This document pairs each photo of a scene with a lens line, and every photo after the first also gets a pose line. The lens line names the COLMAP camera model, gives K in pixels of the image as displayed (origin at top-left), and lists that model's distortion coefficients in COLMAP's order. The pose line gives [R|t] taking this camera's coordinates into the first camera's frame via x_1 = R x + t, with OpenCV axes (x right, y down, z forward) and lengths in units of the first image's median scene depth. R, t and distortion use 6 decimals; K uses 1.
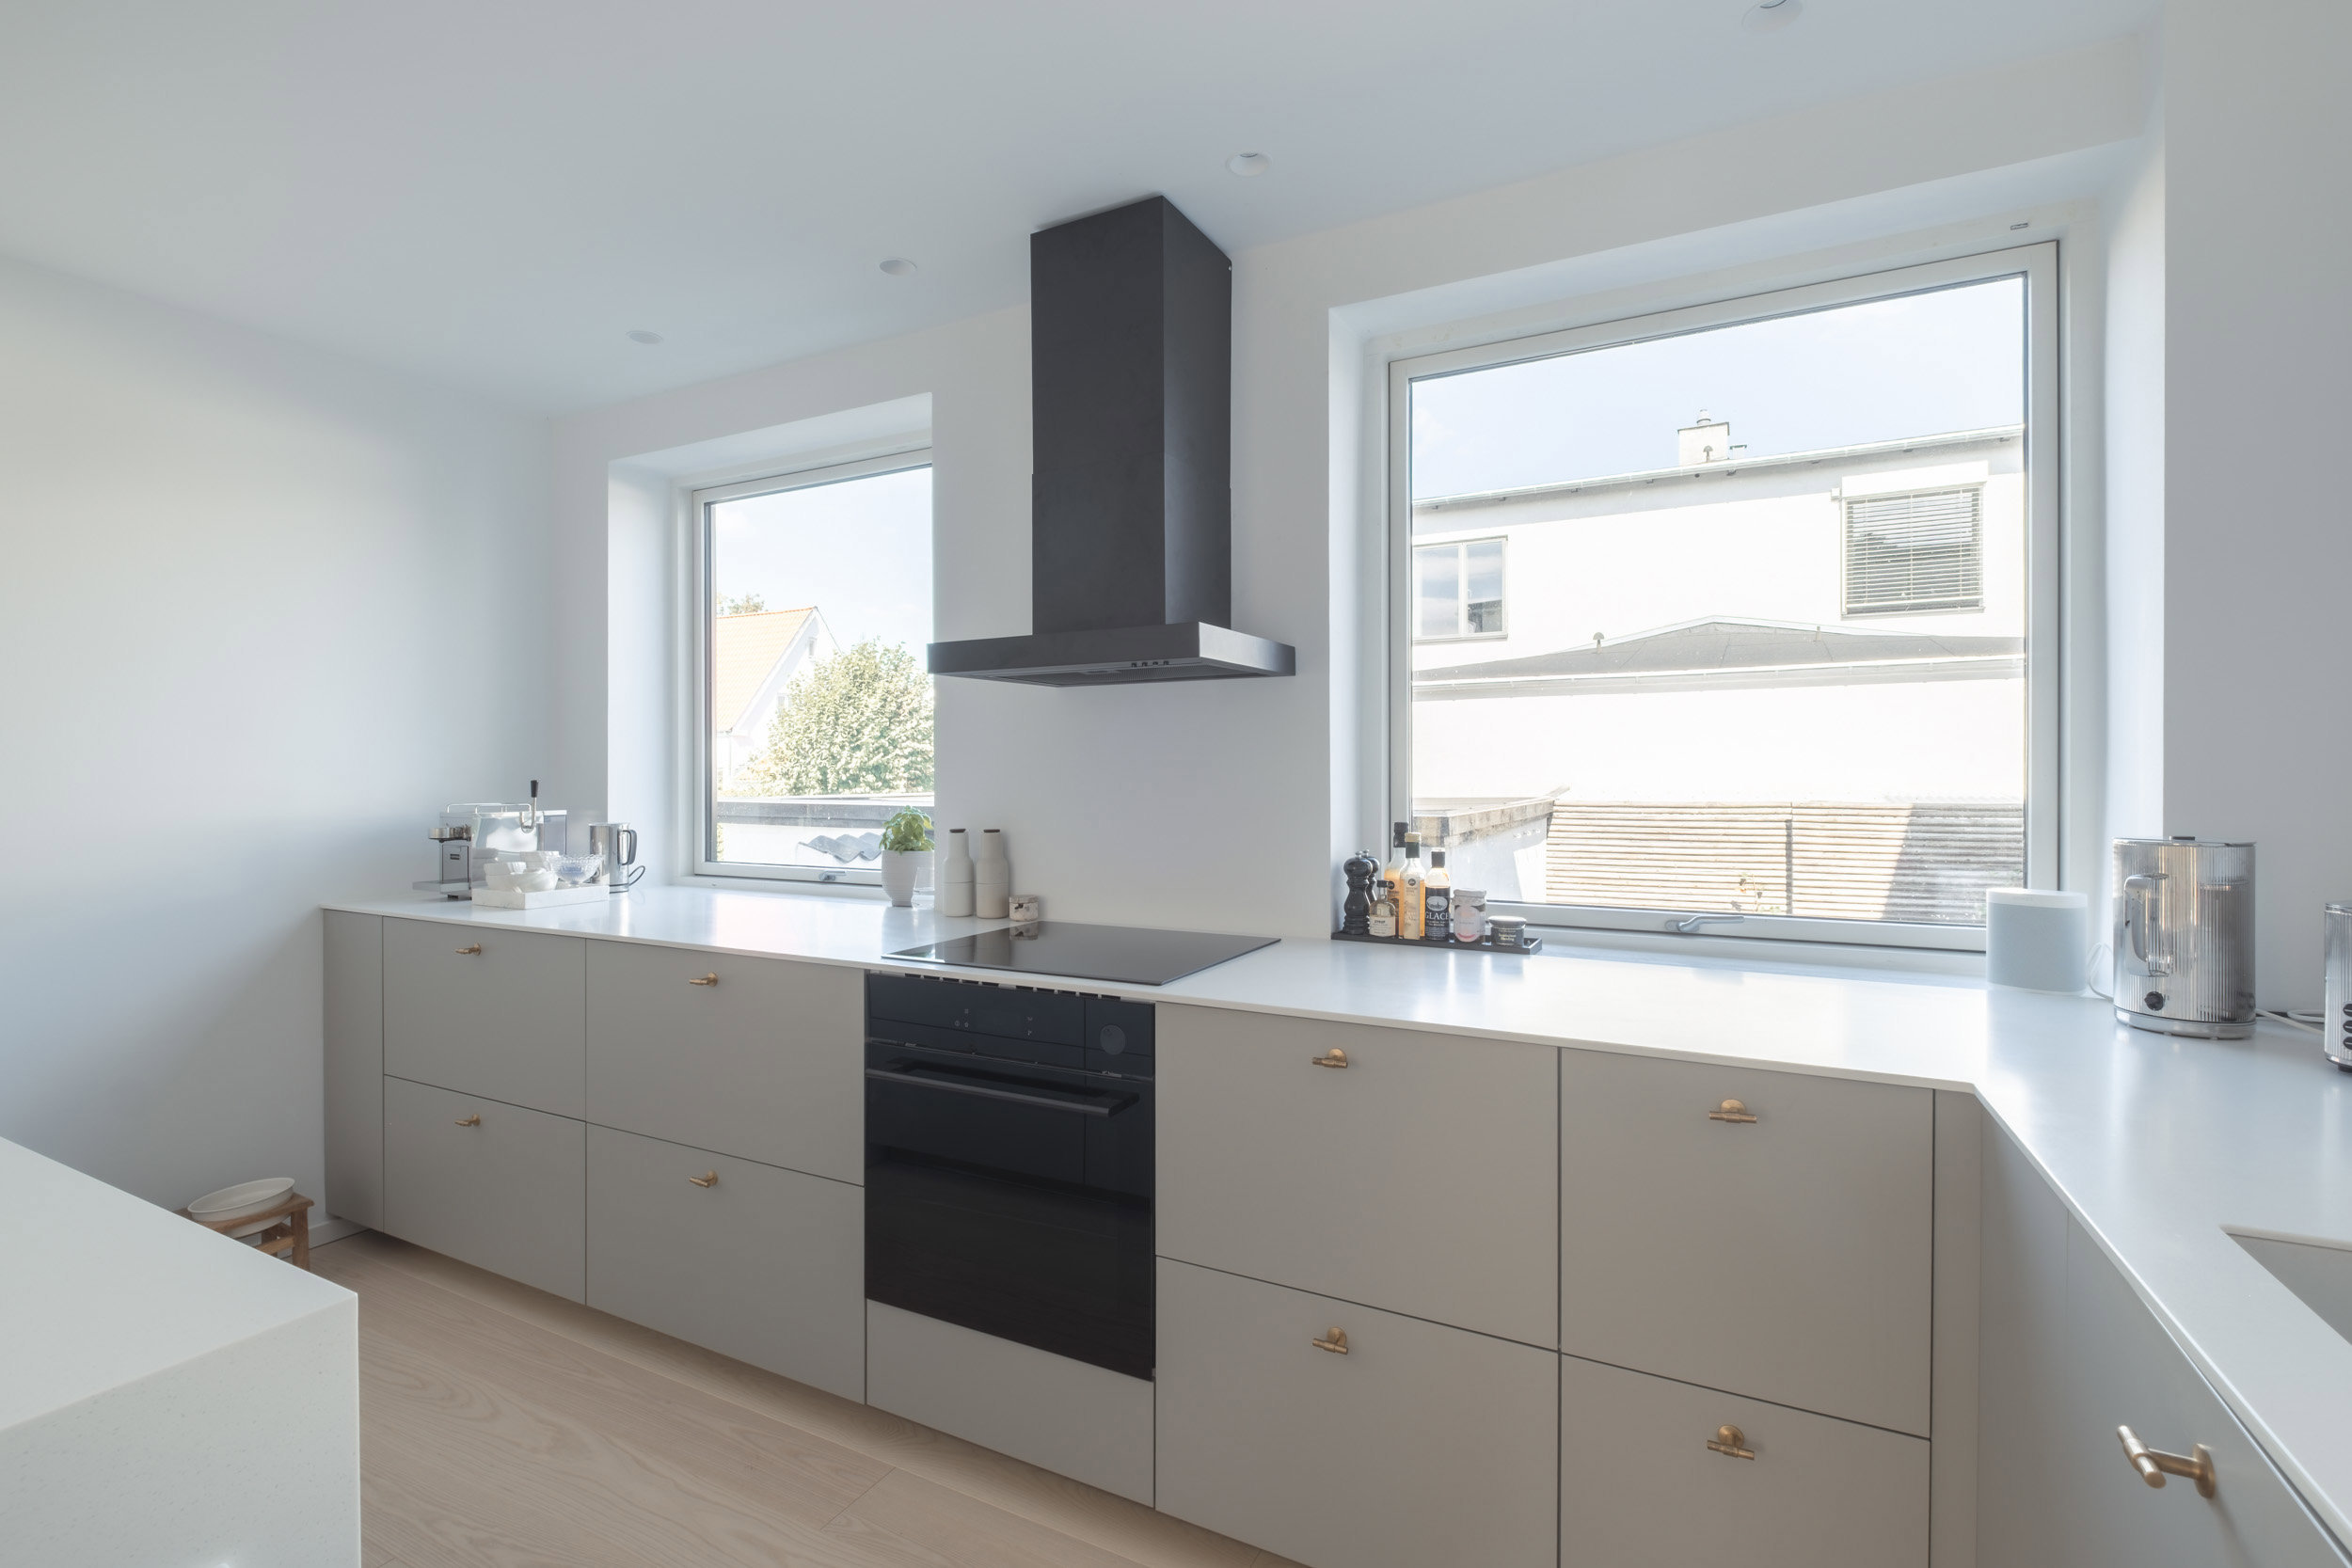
lens RADIAL K [[1067.2, 0, 1176.0], [0, 1067.2, 784.0], [0, 0, 1]] dist [0.002374, 0.000169]
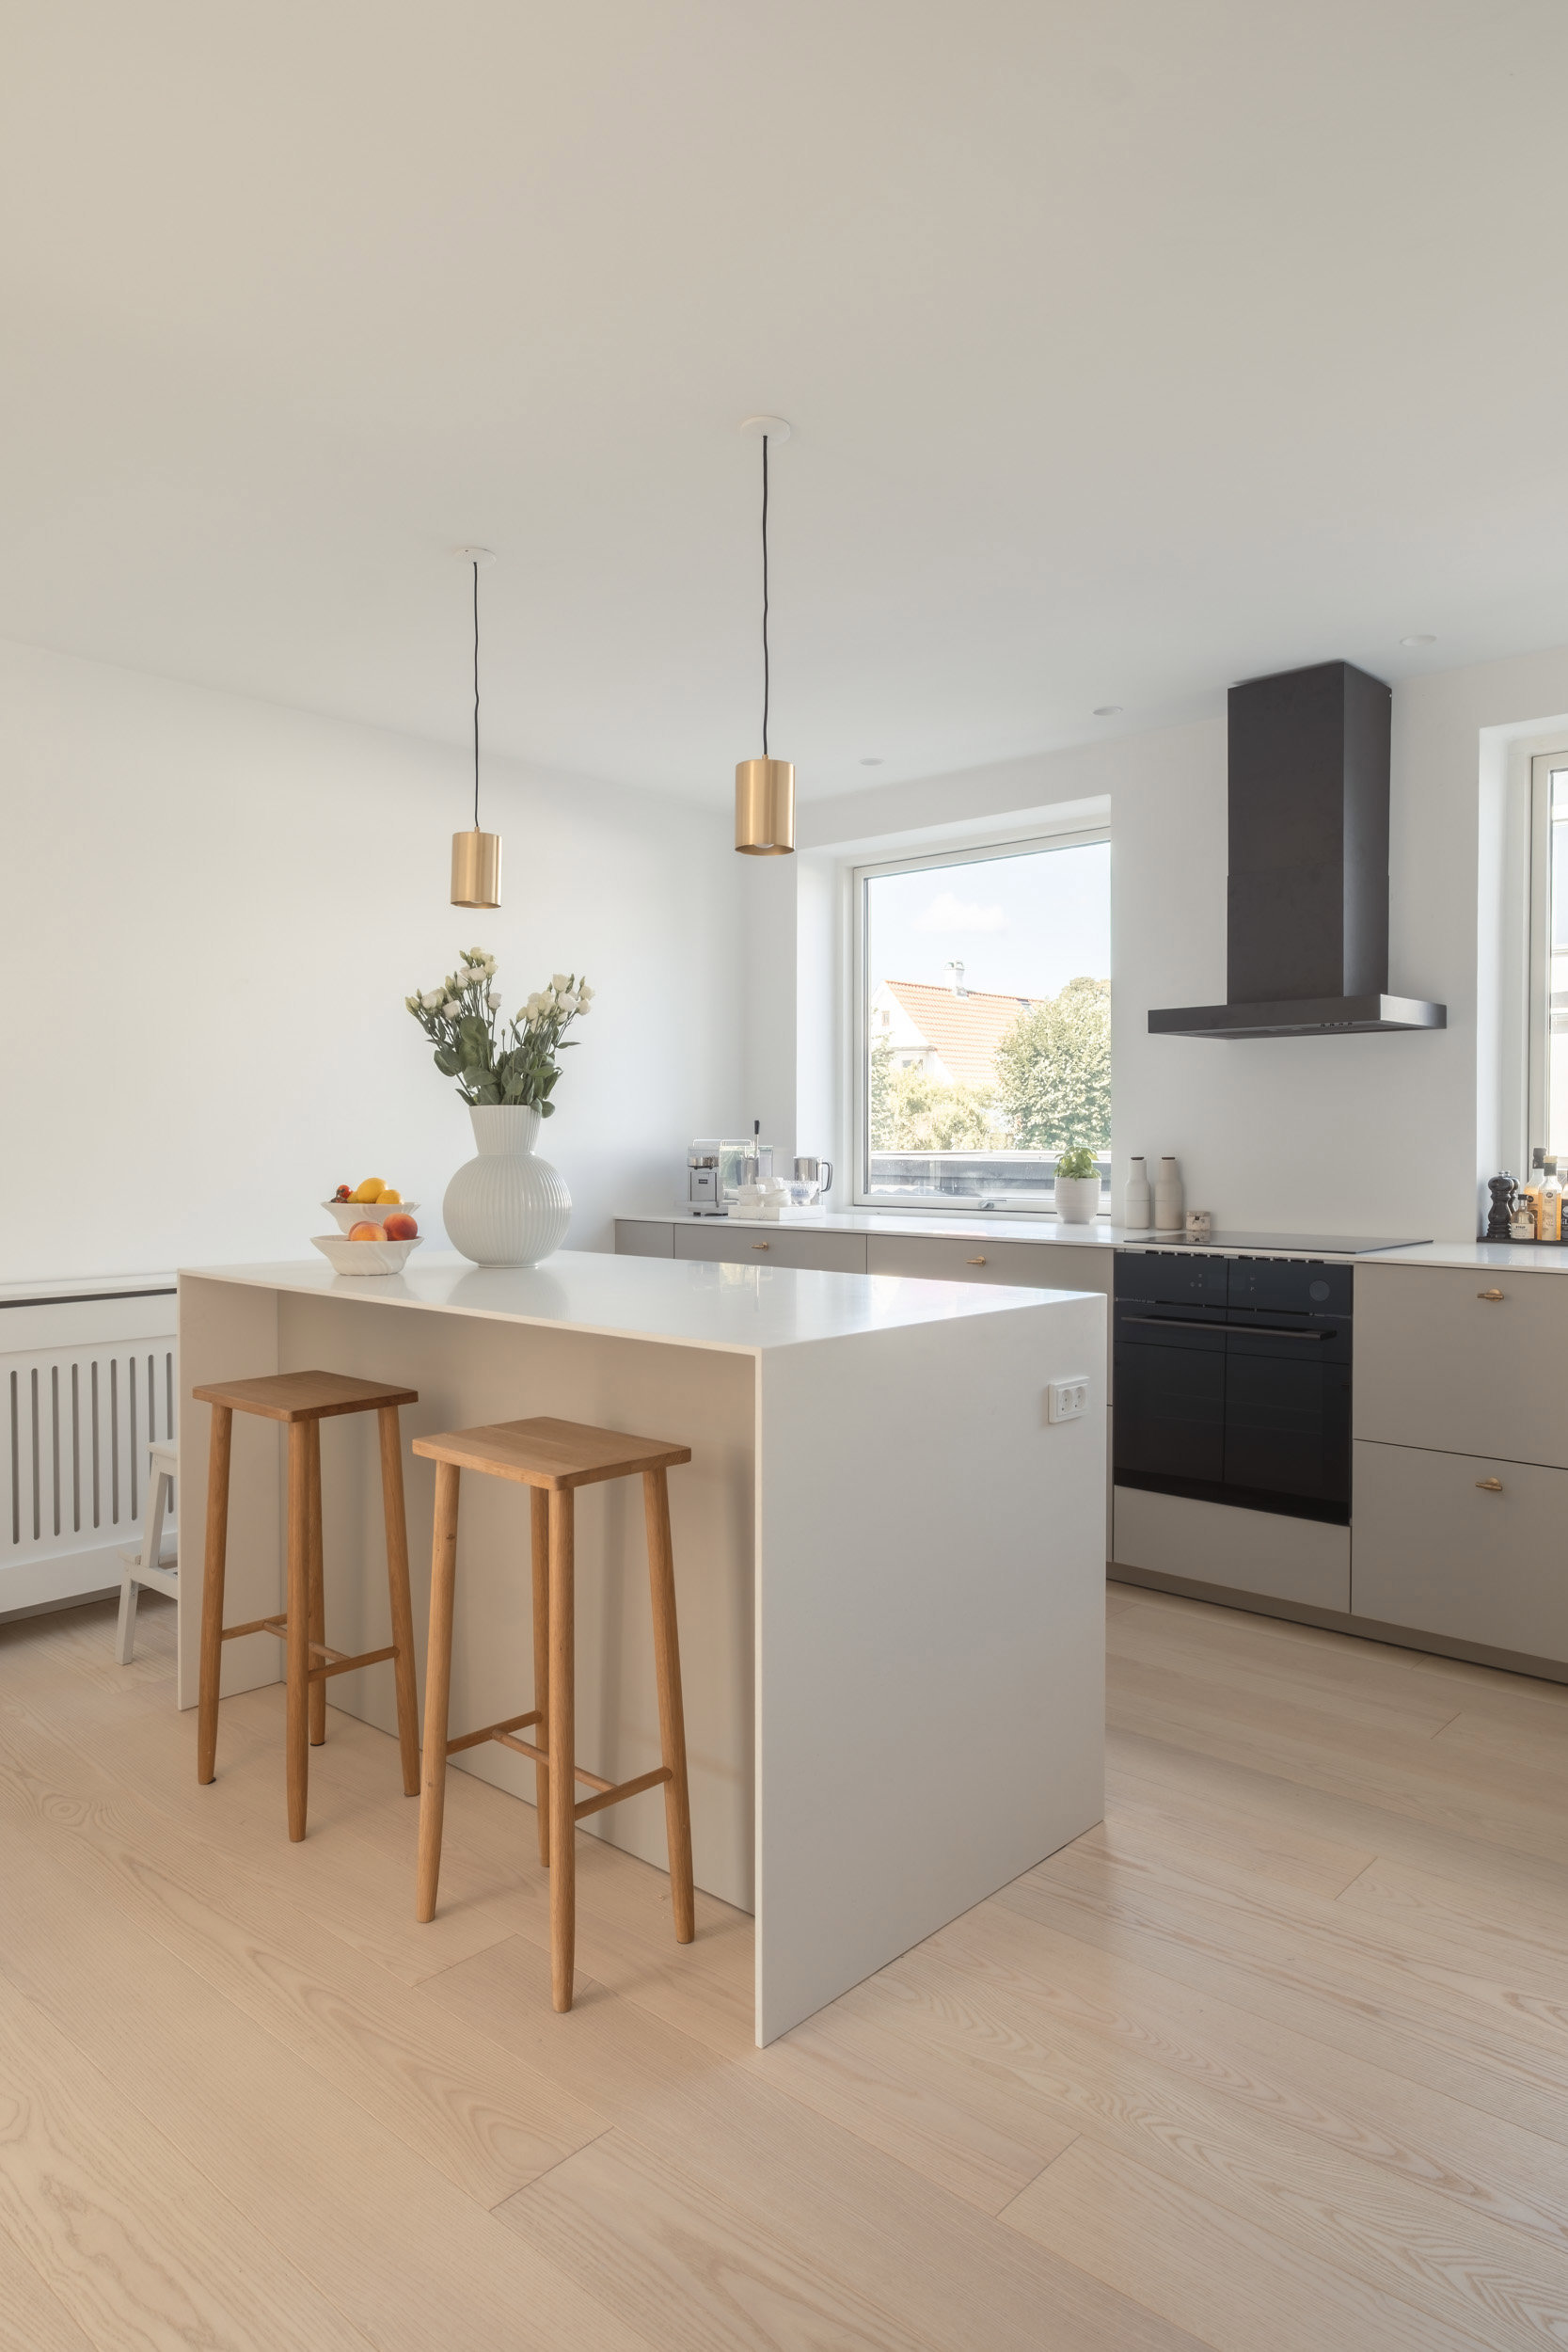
lens RADIAL K [[1452.8, 0, 784.0], [0, 1452.8, 1176.0], [0, 0, 1]] dist [0.006460, 0.003372]
pose [[0.966797, 0.006391, -0.255466, -0.198332], [-0.001229, 0.999792, 0.020362, 0.035646], [0.255543, -0.019372, 0.966604, -0.825436]]
